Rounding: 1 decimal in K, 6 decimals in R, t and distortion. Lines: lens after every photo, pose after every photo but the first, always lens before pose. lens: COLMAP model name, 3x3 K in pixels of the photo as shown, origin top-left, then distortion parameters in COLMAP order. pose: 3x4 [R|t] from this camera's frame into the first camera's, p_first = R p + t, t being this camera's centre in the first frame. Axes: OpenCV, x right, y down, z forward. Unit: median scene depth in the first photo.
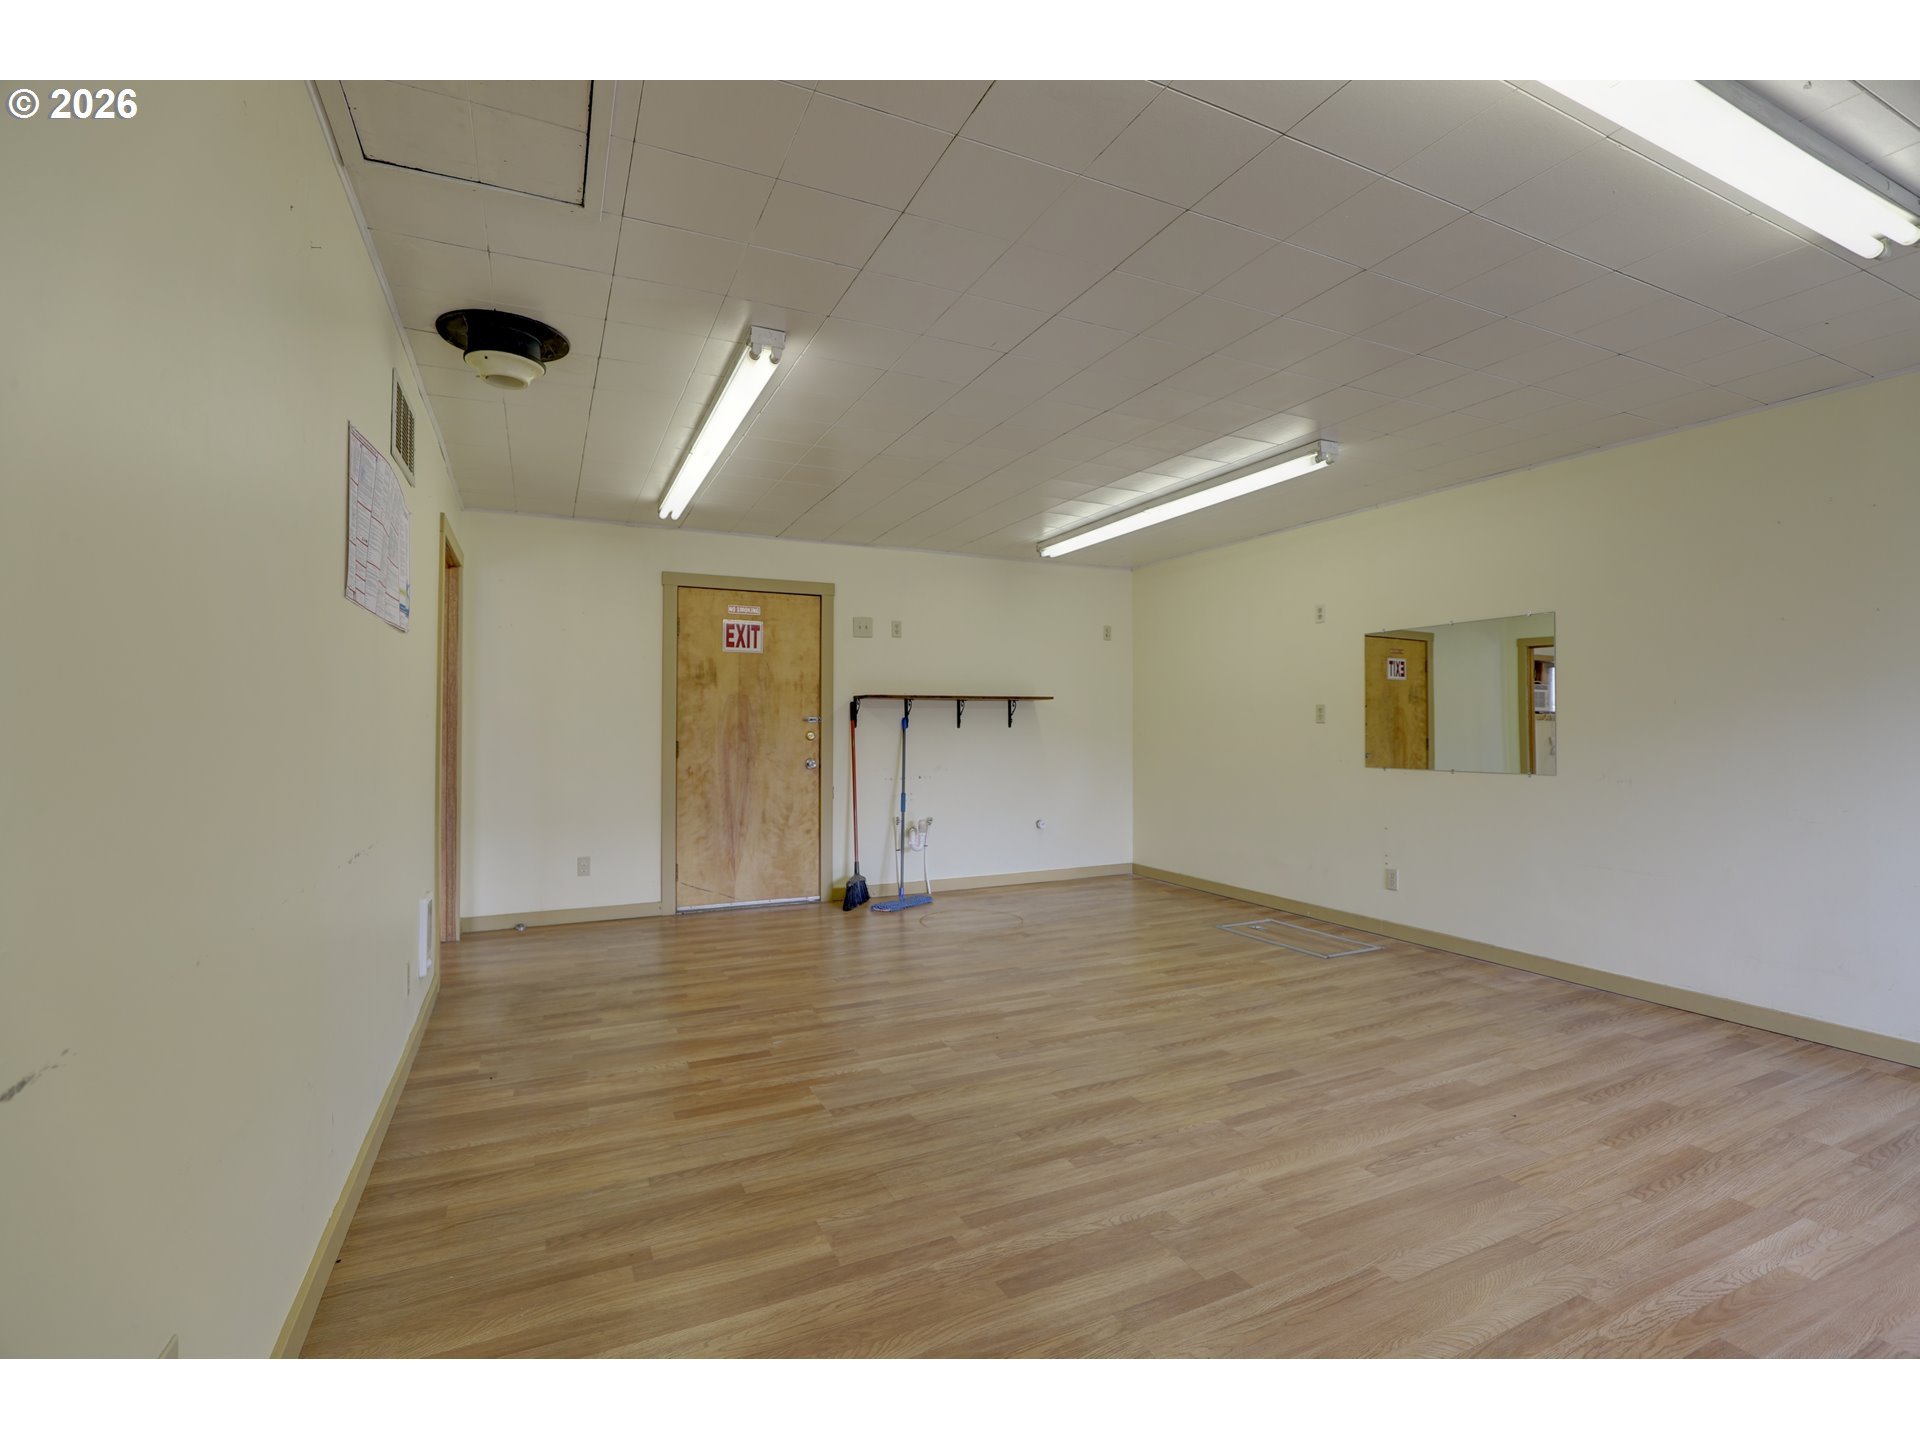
lens RADIAL K [[889.4, 0, 966.3], [0, 889.4, 721.4], [0, 0, 1]] dist [-0.032620, 0.007516]
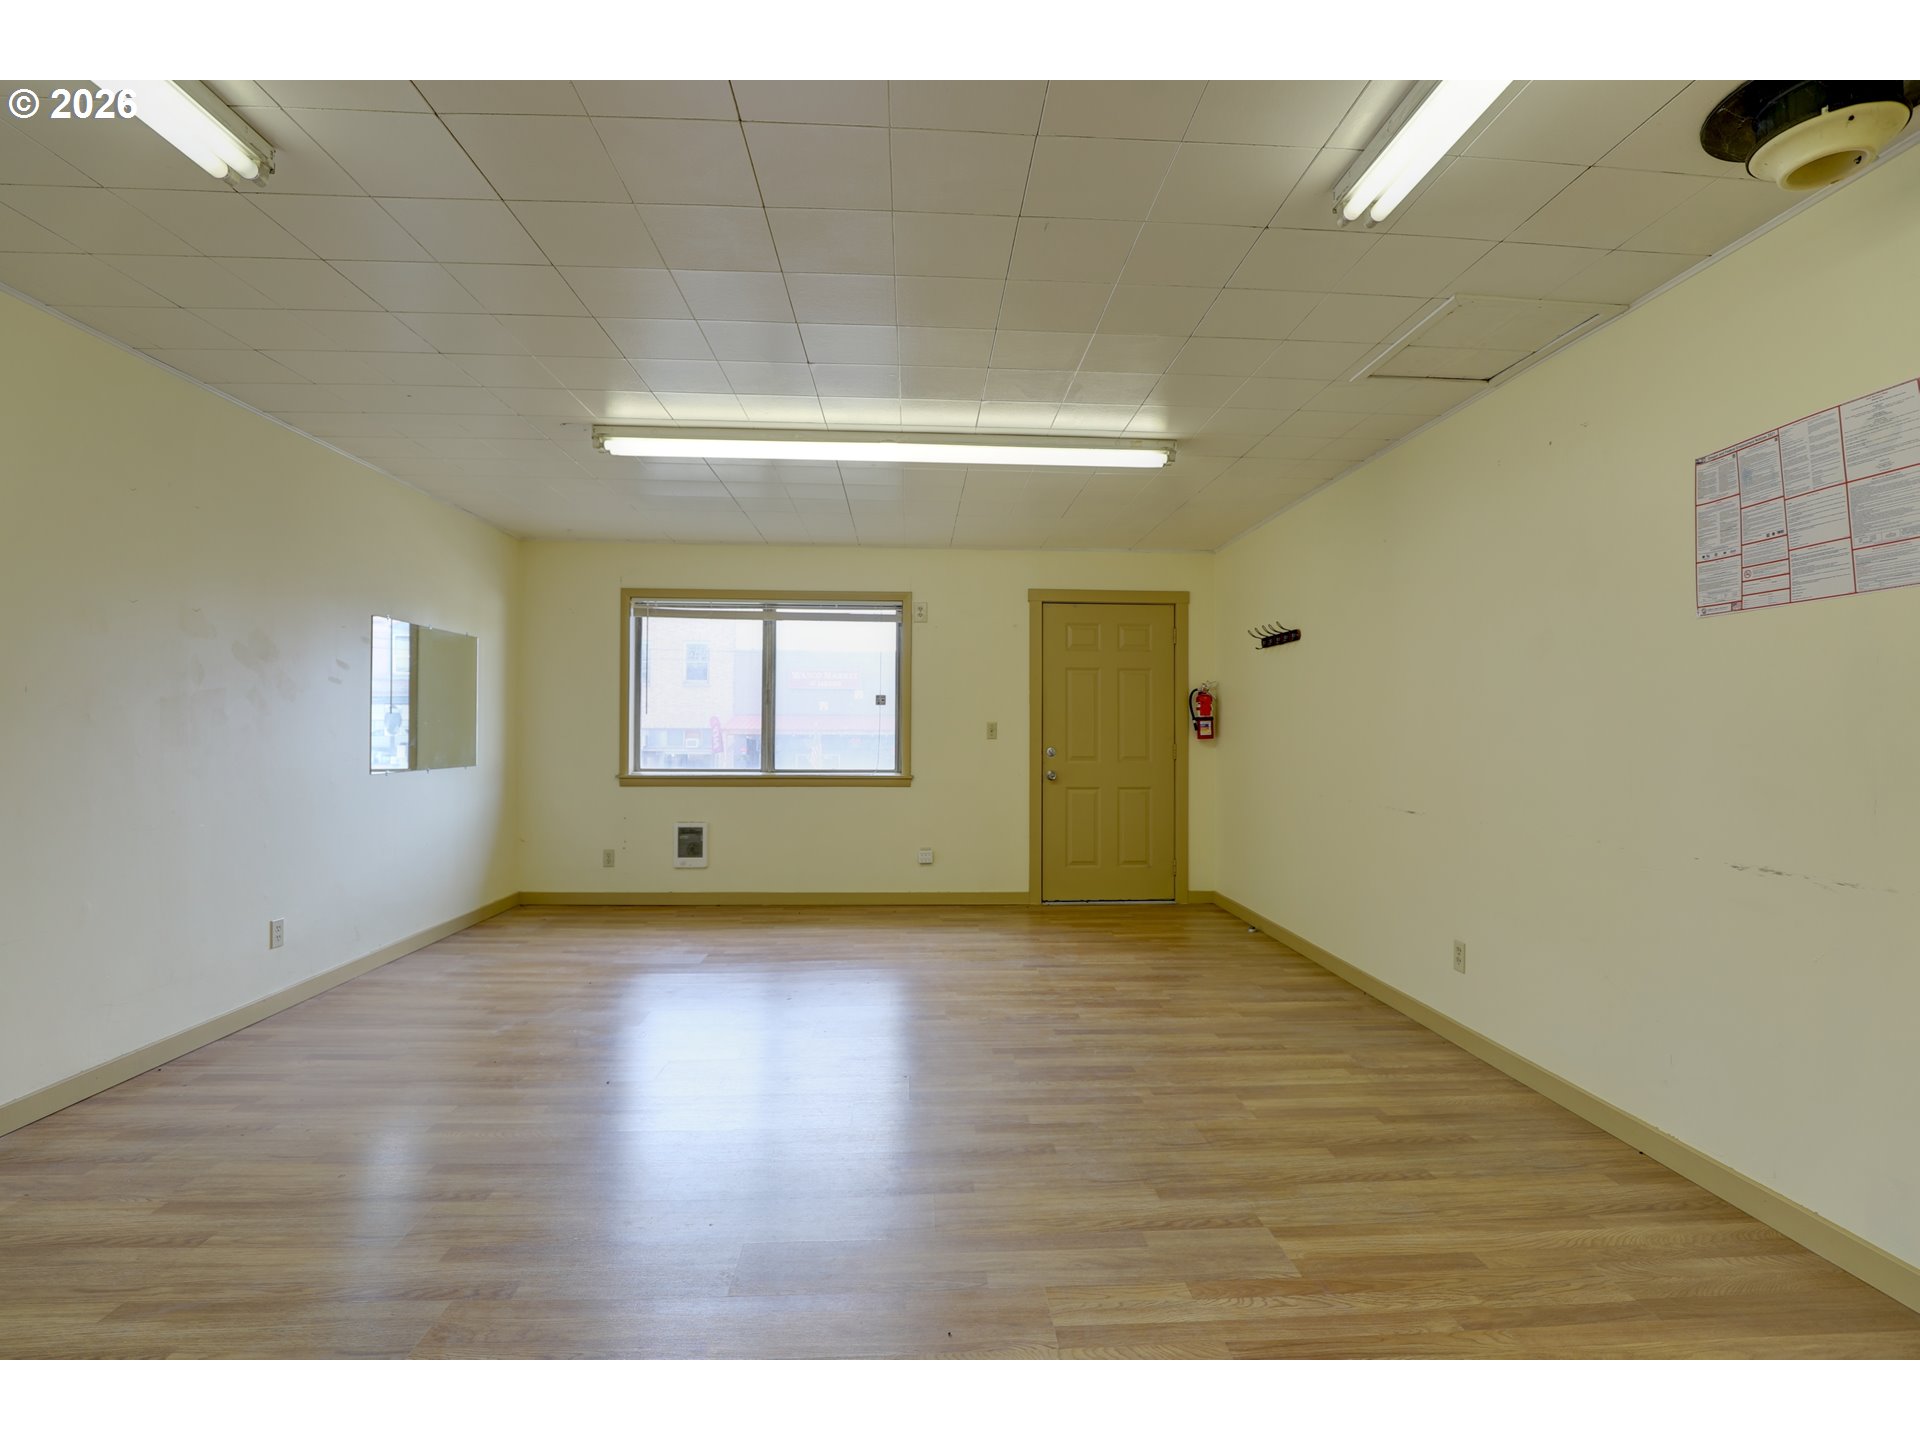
lens RADIAL K [[889.4, 0, 966.3], [0, 889.4, 721.4], [0, 0, 1]] dist [-0.032620, 0.007516]
pose [[-0.923694, -0.001513, 0.383127, -0.140475], [-0.008359, 0.999834, -0.016205, 0.007156], [-0.383039, -0.018171, -0.923553, 1.222791]]
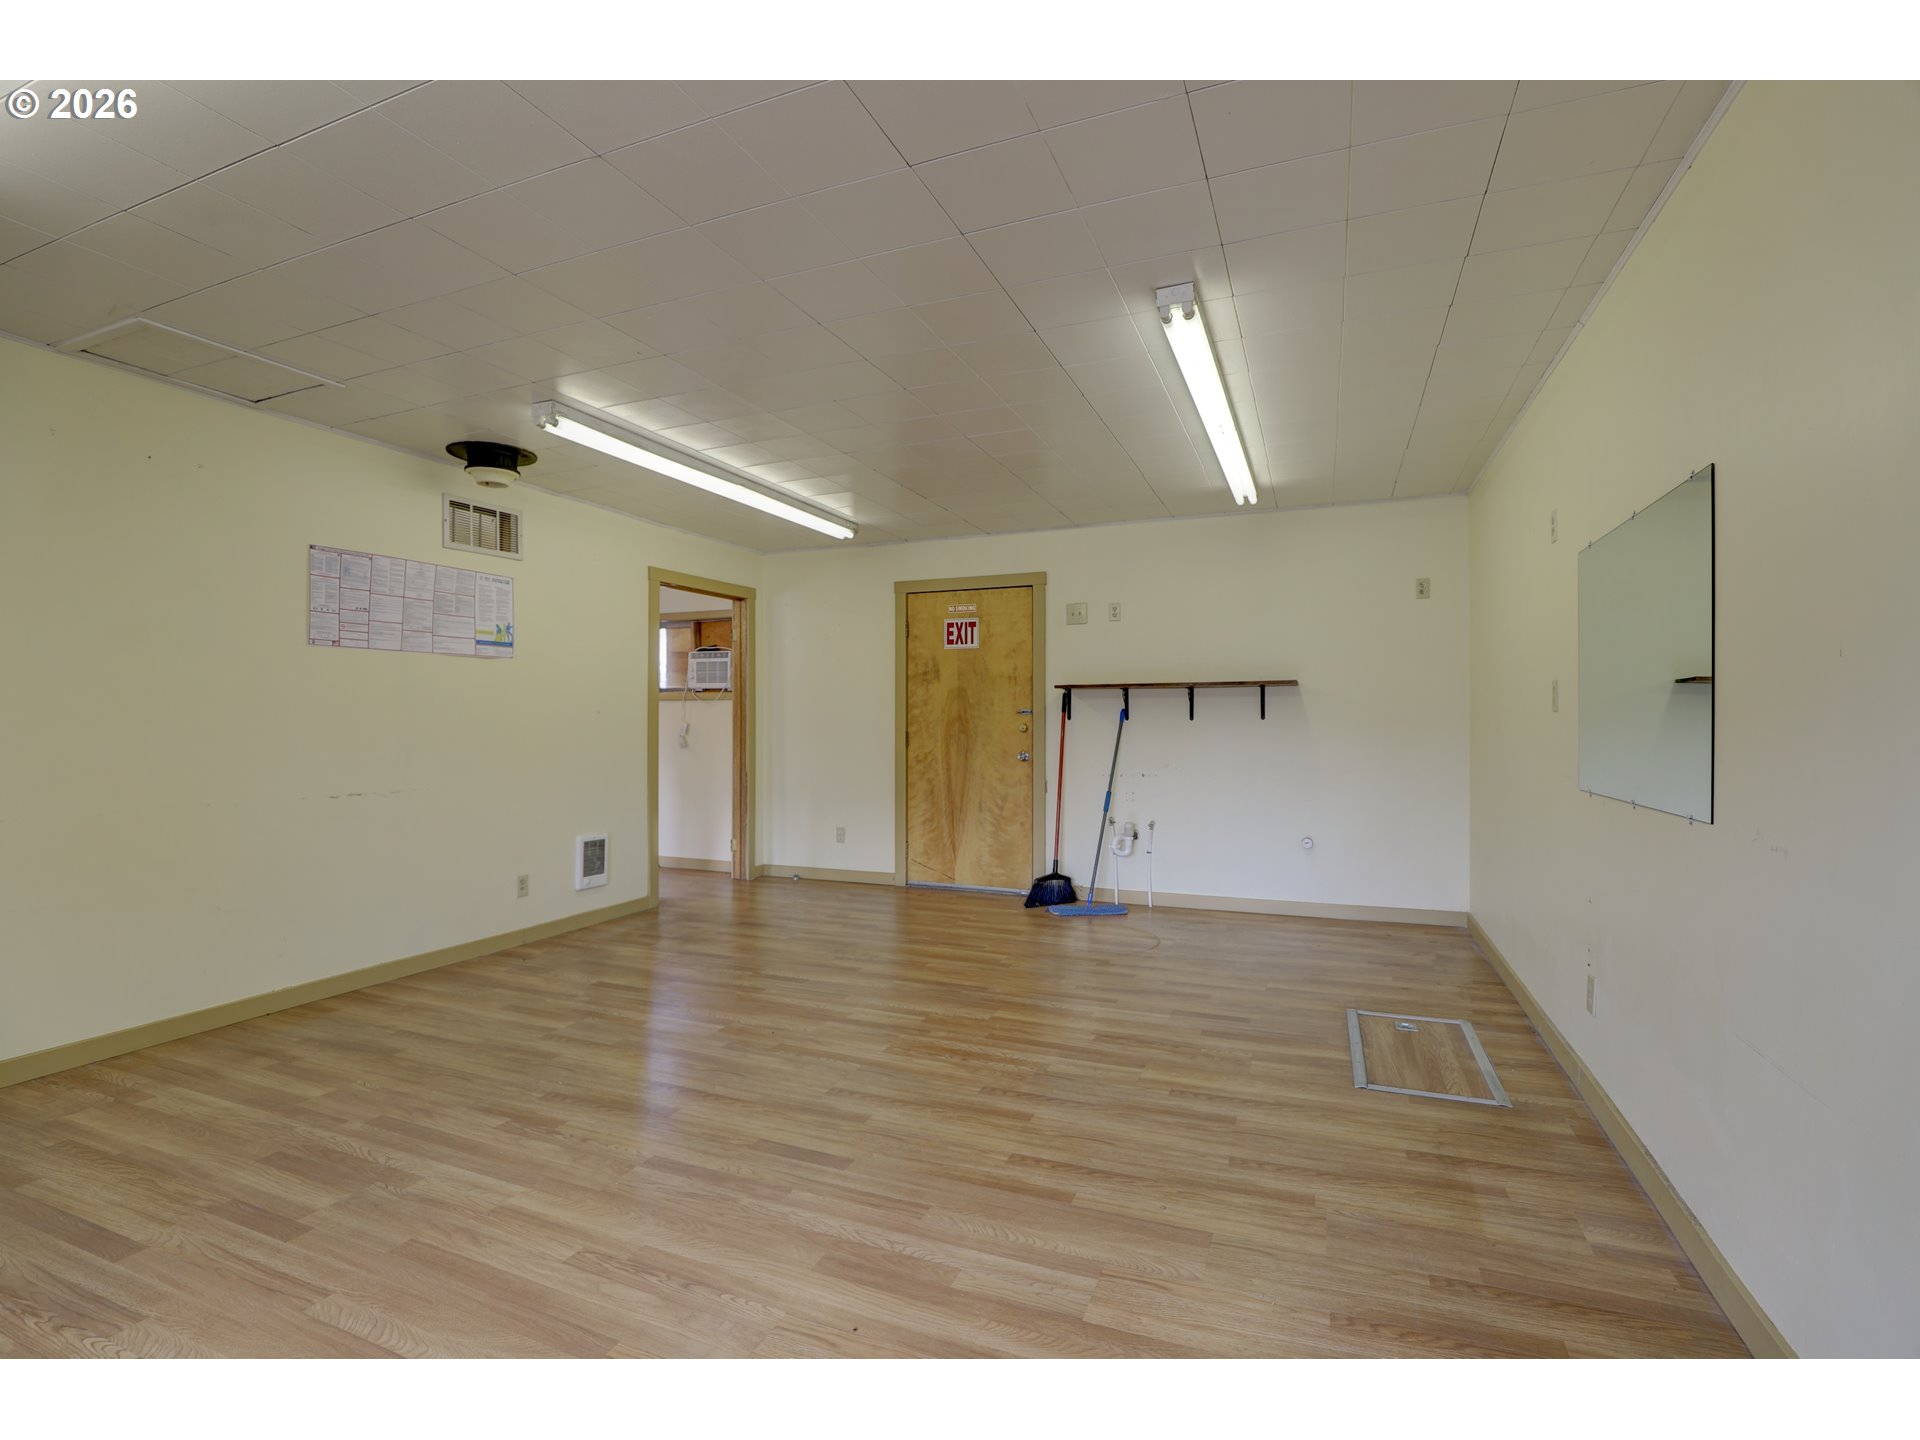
lens RADIAL K [[889.4, 0, 966.3], [0, 889.4, 721.4], [0, 0, 1]] dist [-0.032620, 0.007516]
pose [[0.663988, 0.000721, -0.747743, 0.762459], [0.005886, 0.999964, 0.006191, 0.003263], [0.747720, -0.008512, 0.663960, 0.421499]]
